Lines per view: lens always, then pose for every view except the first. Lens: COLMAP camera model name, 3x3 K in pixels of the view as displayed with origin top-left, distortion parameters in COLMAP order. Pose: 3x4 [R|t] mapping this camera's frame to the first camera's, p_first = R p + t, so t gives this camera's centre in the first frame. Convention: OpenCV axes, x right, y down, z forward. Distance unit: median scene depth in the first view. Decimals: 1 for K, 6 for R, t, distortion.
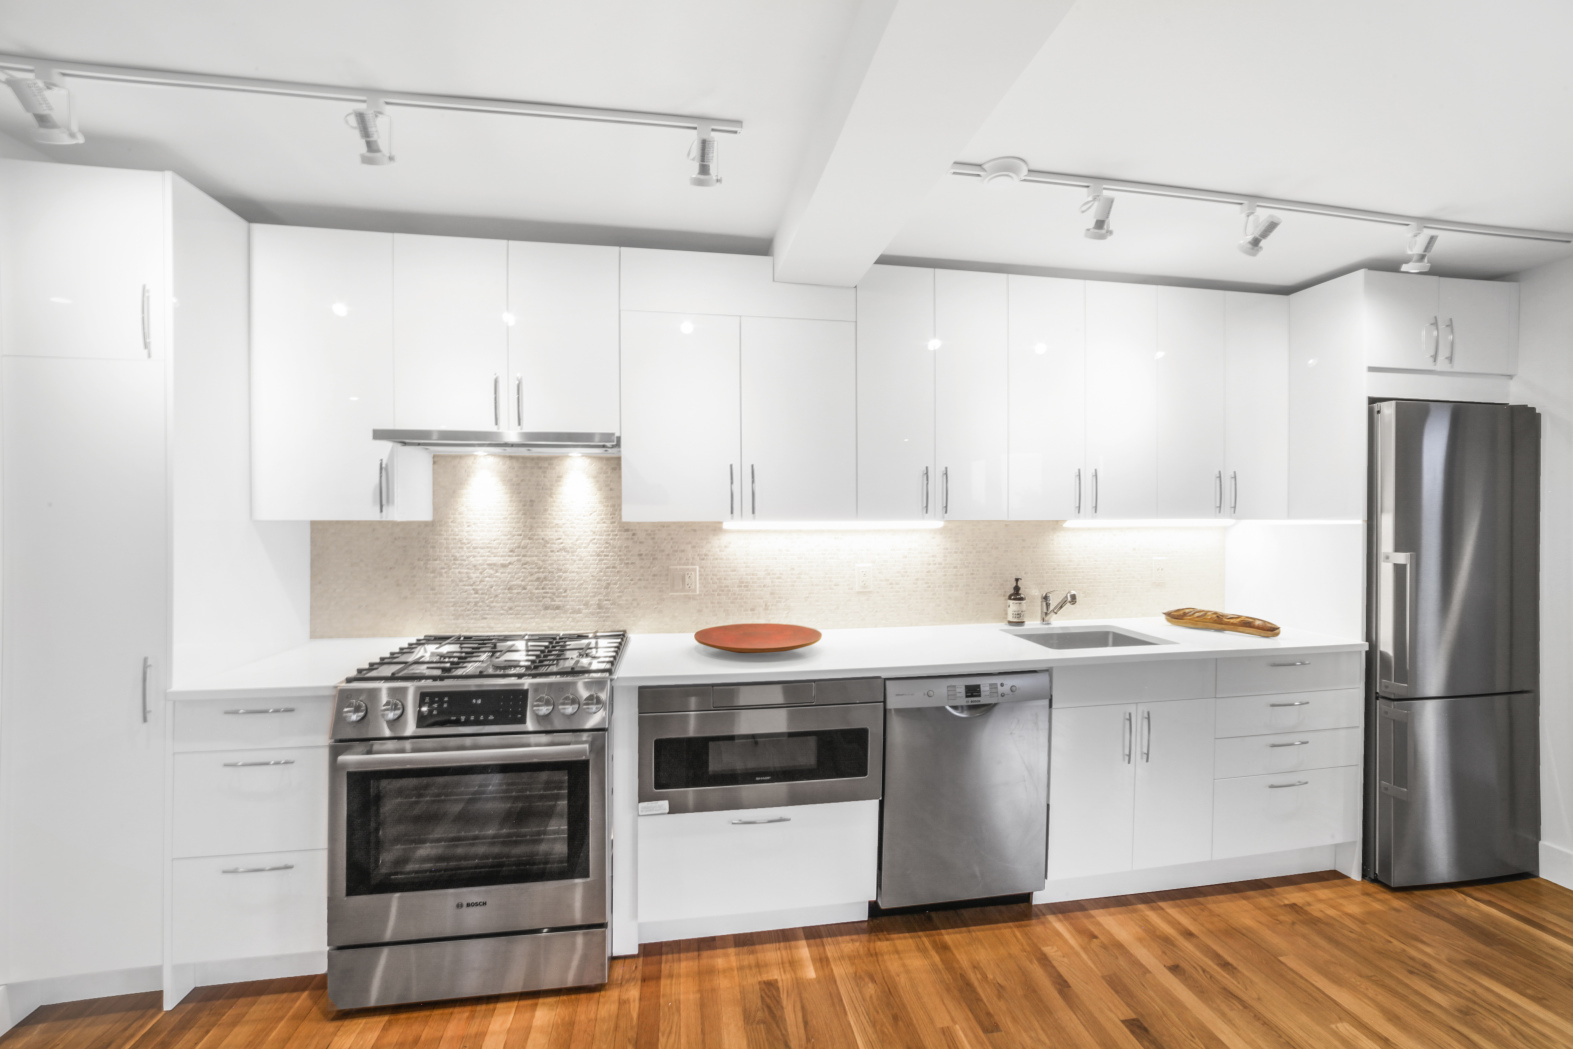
lens RADIAL K [[597.3, 0, 786.5], [0, 597.3, 524.5], [0, 0, 1]] dist [-0.036368, -0.000001]
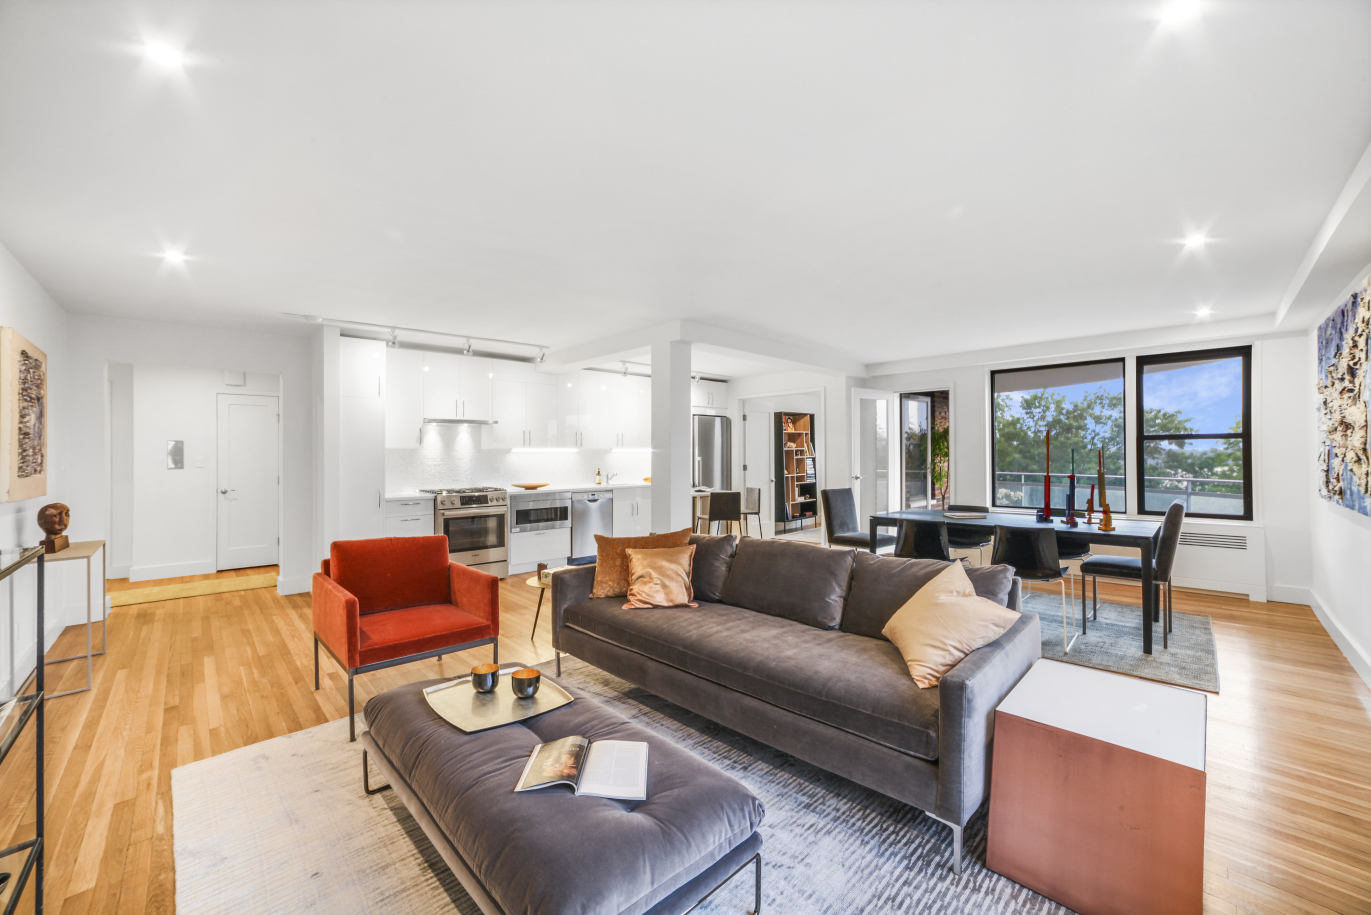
lens RADIAL K [[520.6, 0, 685.5], [0, 520.6, 457.5], [0, 0, 1]] dist [-0.036368, -0.000001]
pose [[0.810343, -0.005933, 0.585925, -1.056100], [0.004025, 0.999982, 0.004559, 0.034922], [-0.585941, -0.001336, 0.810352, -1.834056]]
